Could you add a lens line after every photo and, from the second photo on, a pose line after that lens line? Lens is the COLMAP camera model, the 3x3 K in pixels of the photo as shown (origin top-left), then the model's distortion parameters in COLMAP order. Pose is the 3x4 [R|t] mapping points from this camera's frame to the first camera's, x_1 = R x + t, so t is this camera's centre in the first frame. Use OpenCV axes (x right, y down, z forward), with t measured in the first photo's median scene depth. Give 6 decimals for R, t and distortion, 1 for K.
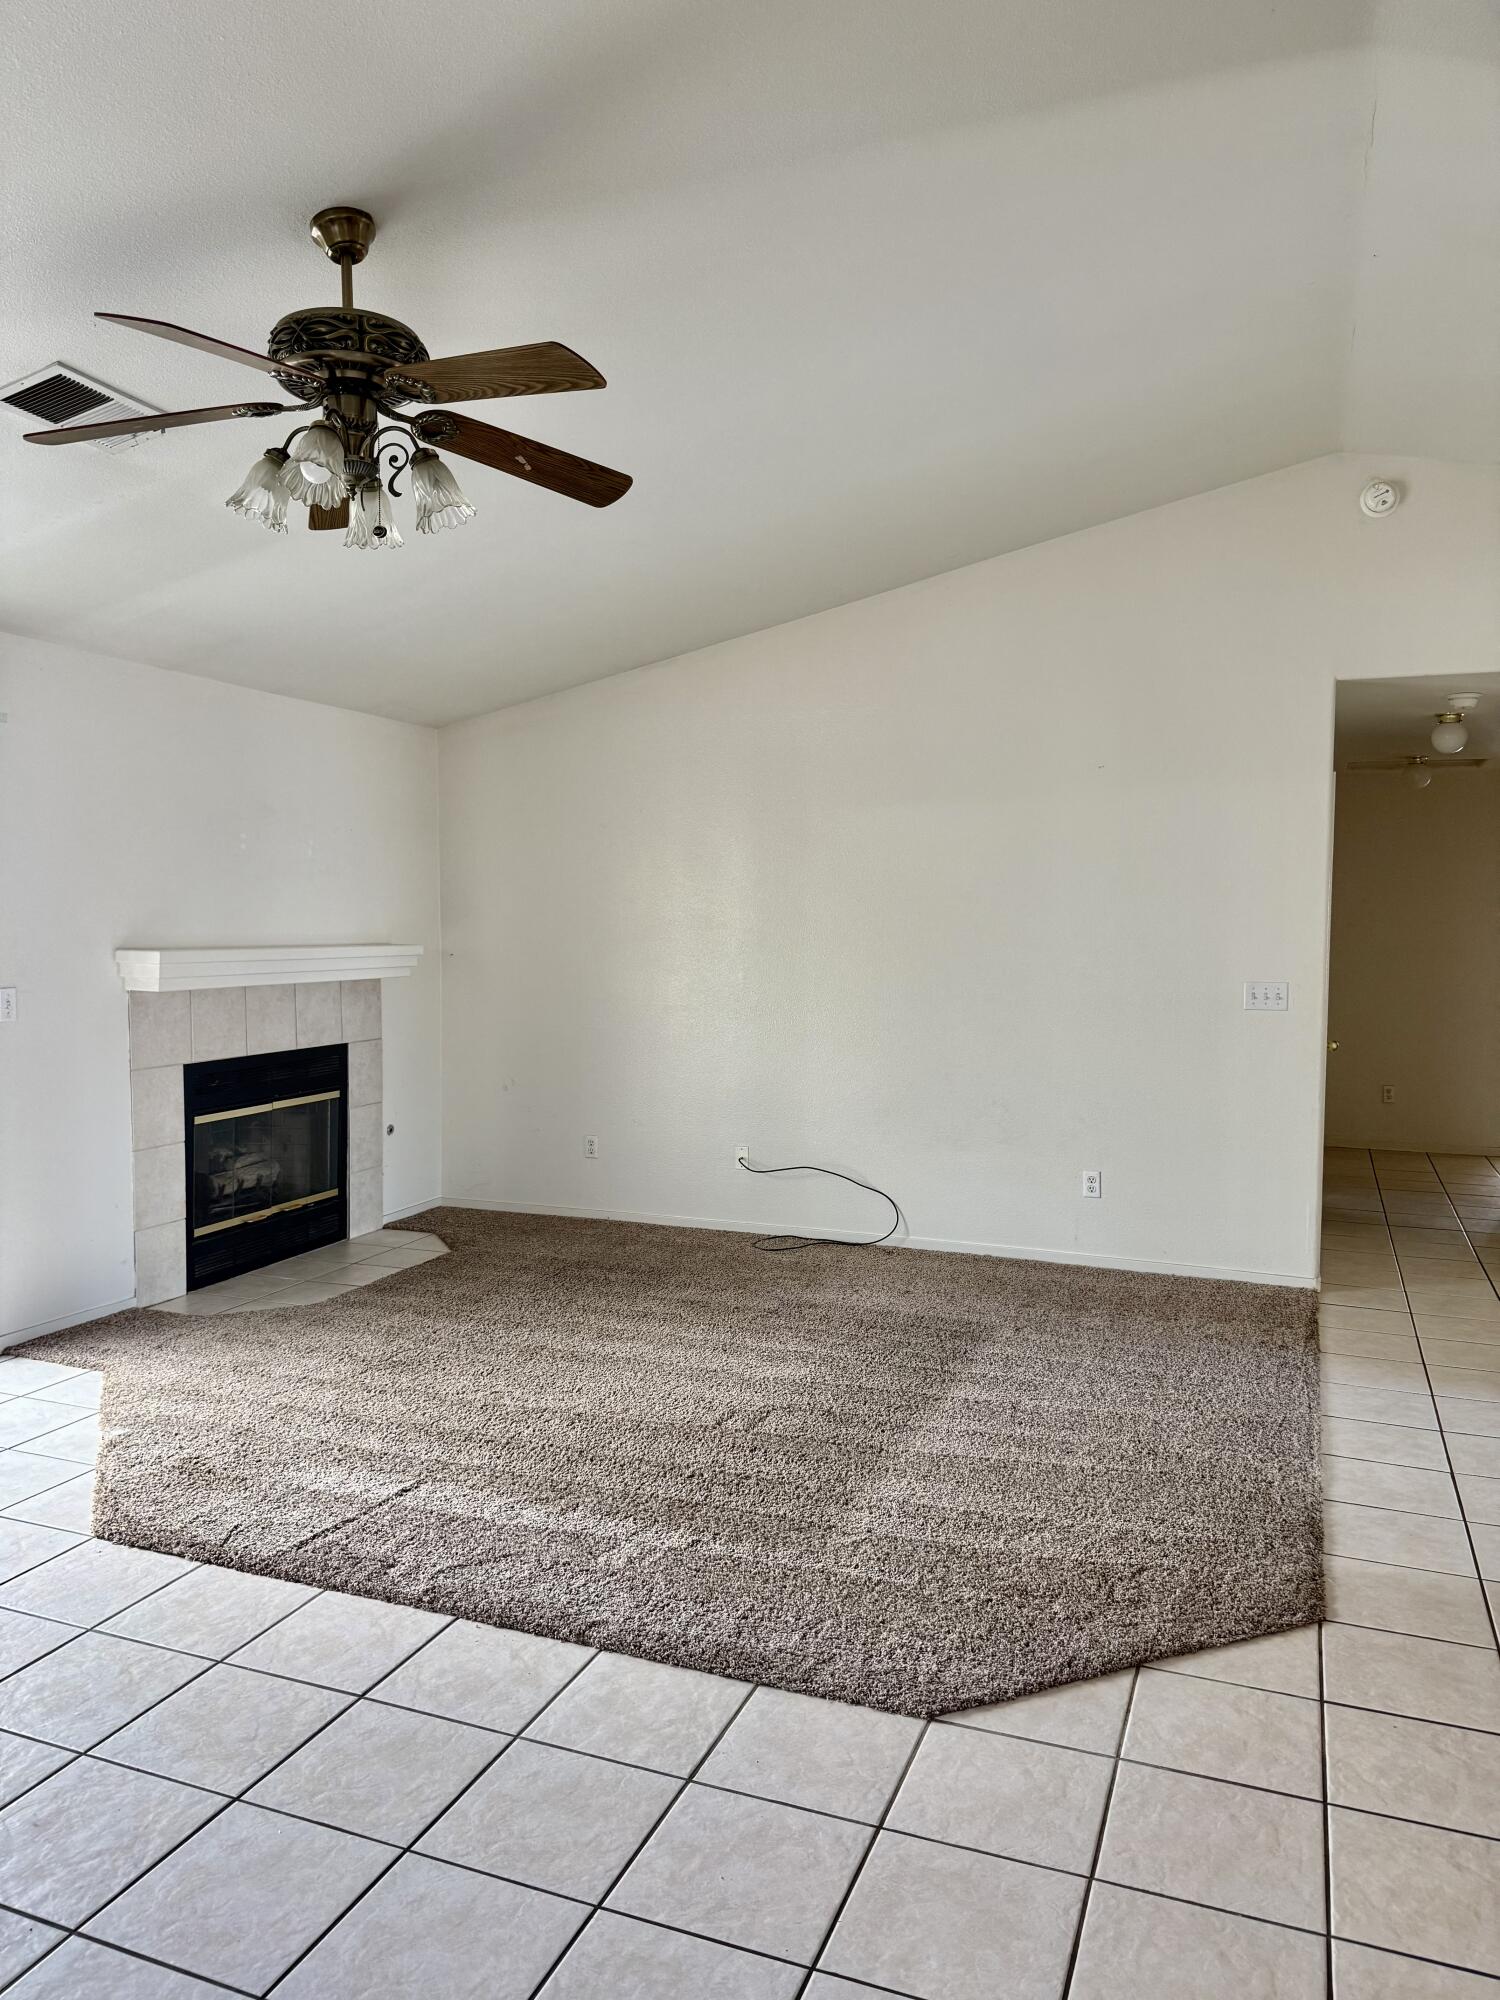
lens RADIAL K [[1409.6, 0, 747.3], [0, 1409.6, 1000.6], [0, 0, 1]] dist [0.135986, -0.256265]
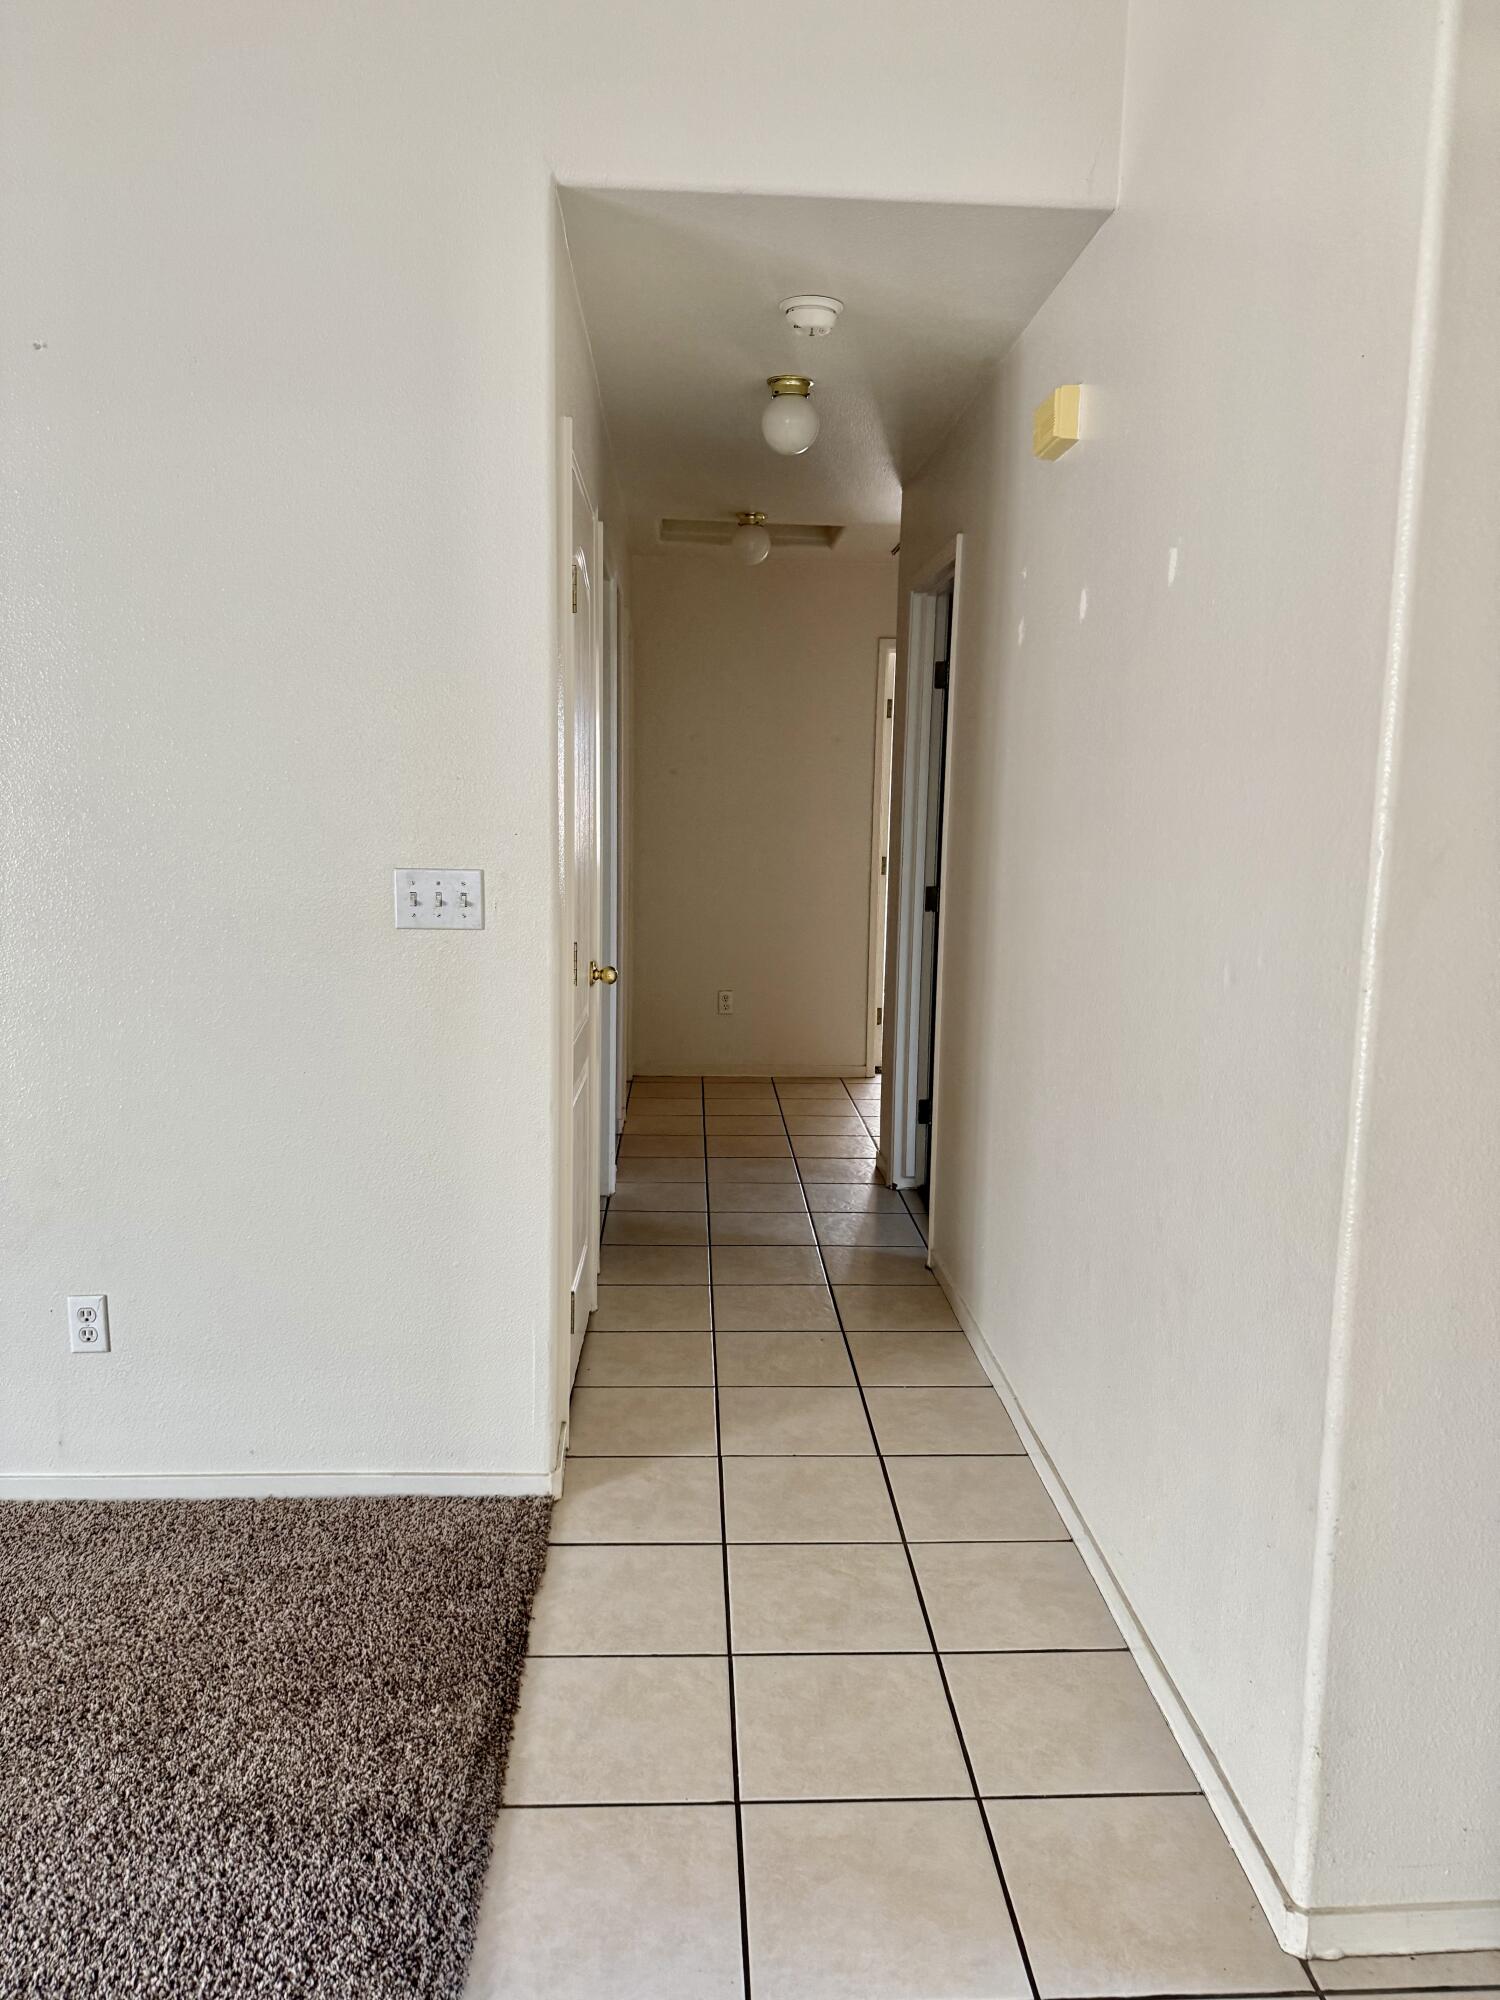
lens RADIAL K [[1401.0, 0, 755.2], [0, 1401.0, 1005.9], [0, 0, 1]] dist [0.144282, -0.254085]
pose [[0.912605, -0.052853, 0.405412, 0.277049], [0.010115, 0.994224, 0.106846, -0.017910], [-0.408717, -0.093408, 0.907868, 0.554634]]
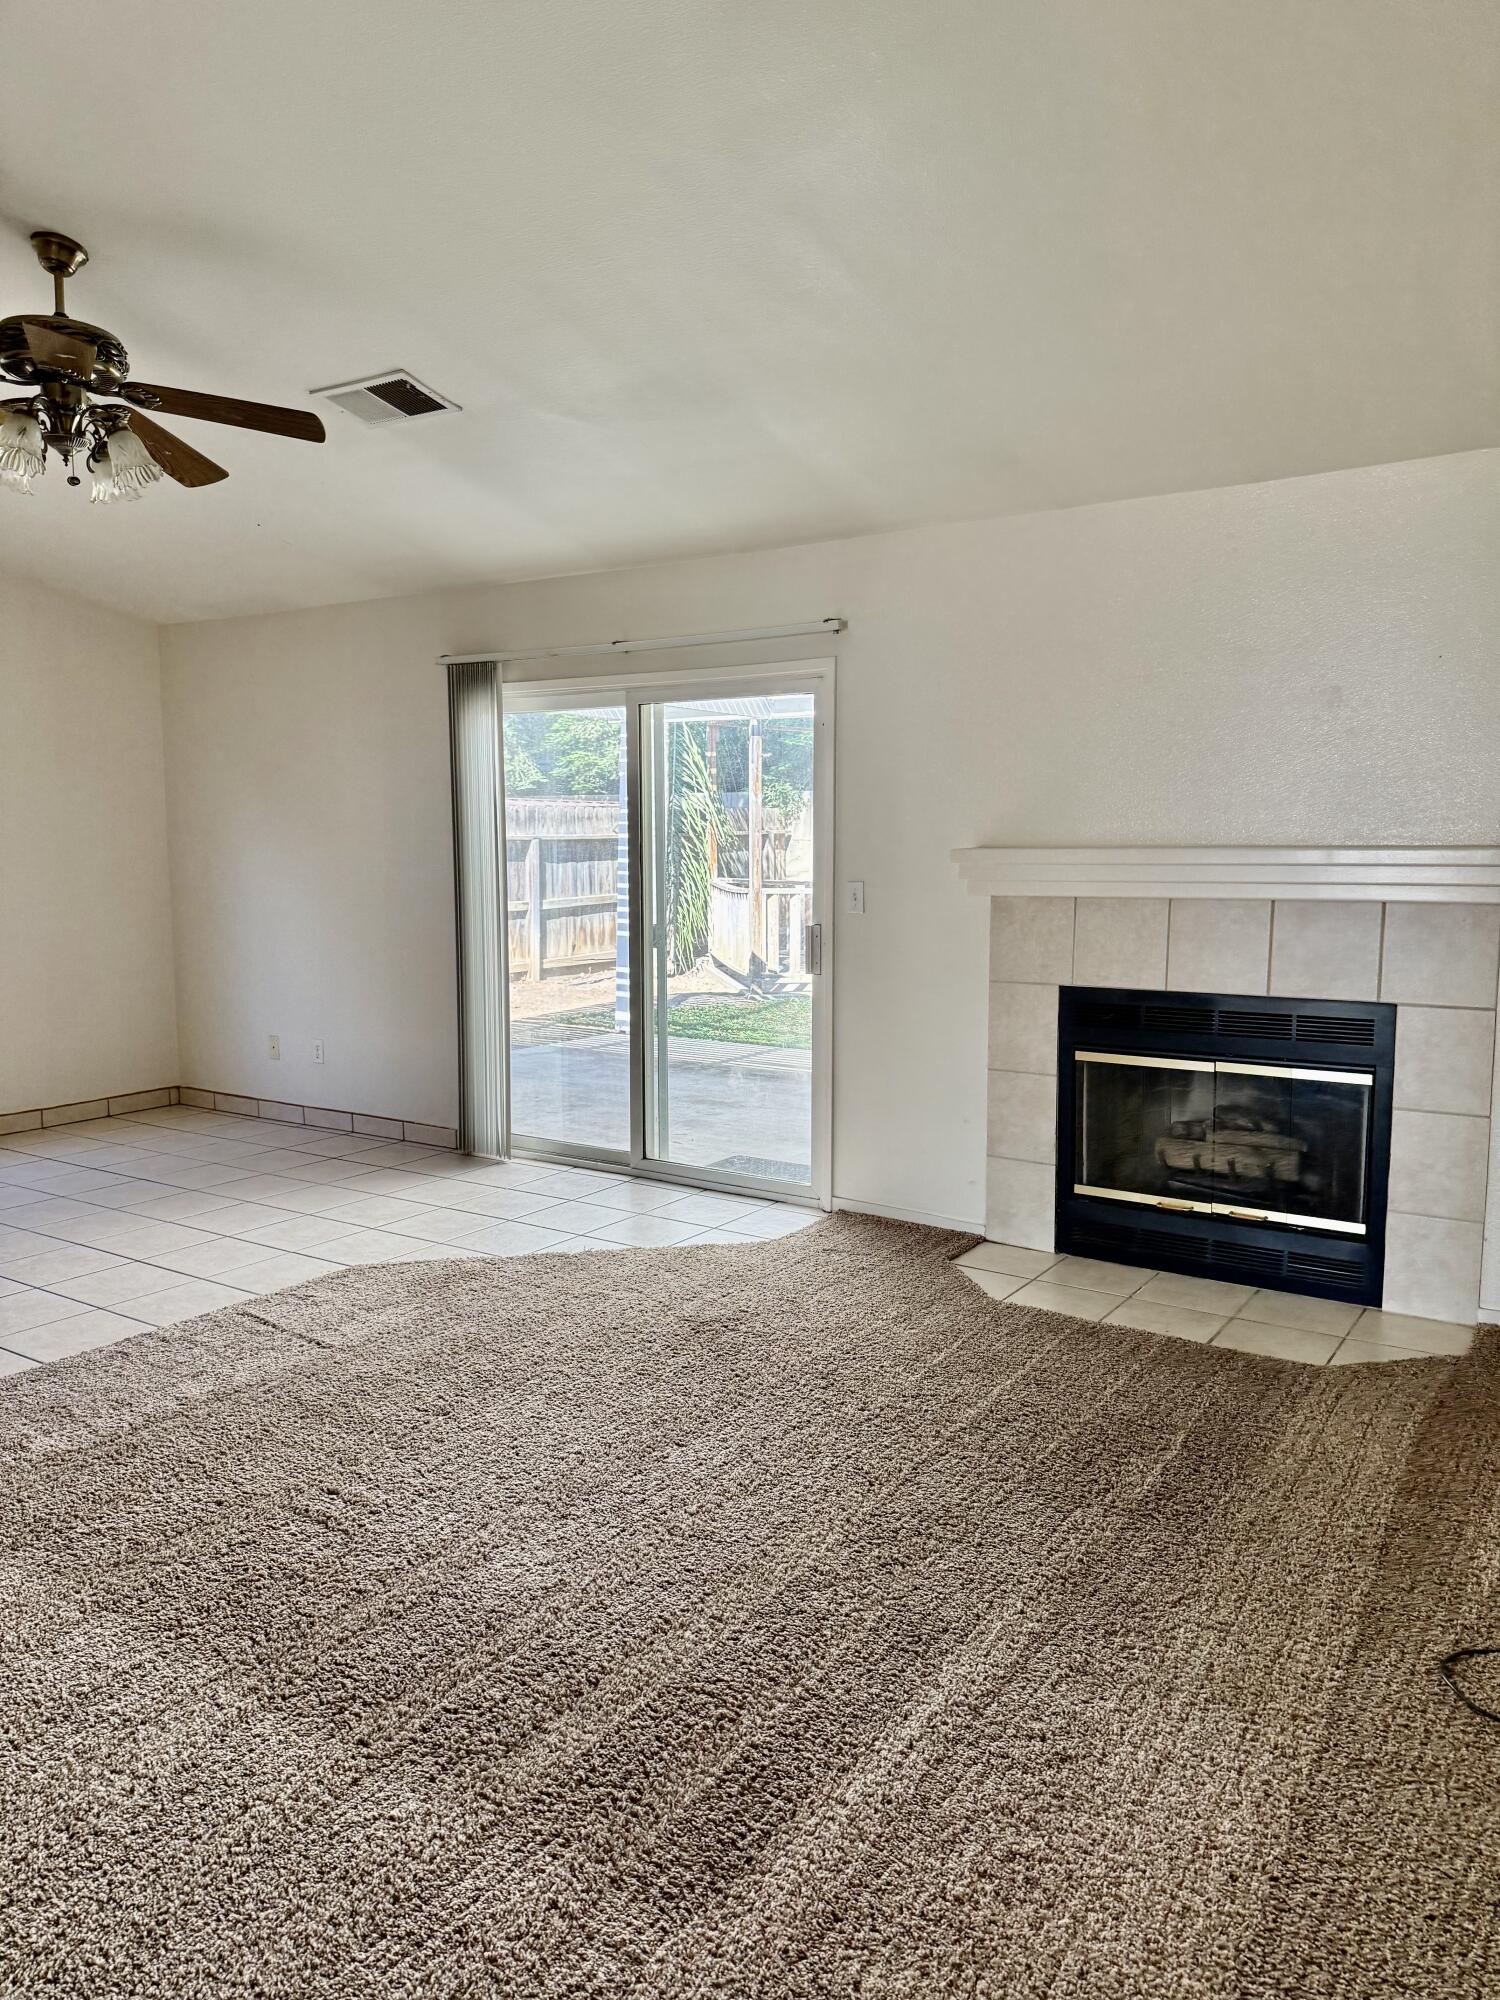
lens RADIAL K [[1401.0, 0, 755.2], [0, 1401.0, 1005.9], [0, 0, 1]] dist [0.144282, -0.254085]
pose [[-0.214685, 0.102313, -0.971310, 0.449805], [-0.061848, 0.991078, 0.118065, -0.030042], [0.974723, 0.085420, -0.206442, 0.982324]]
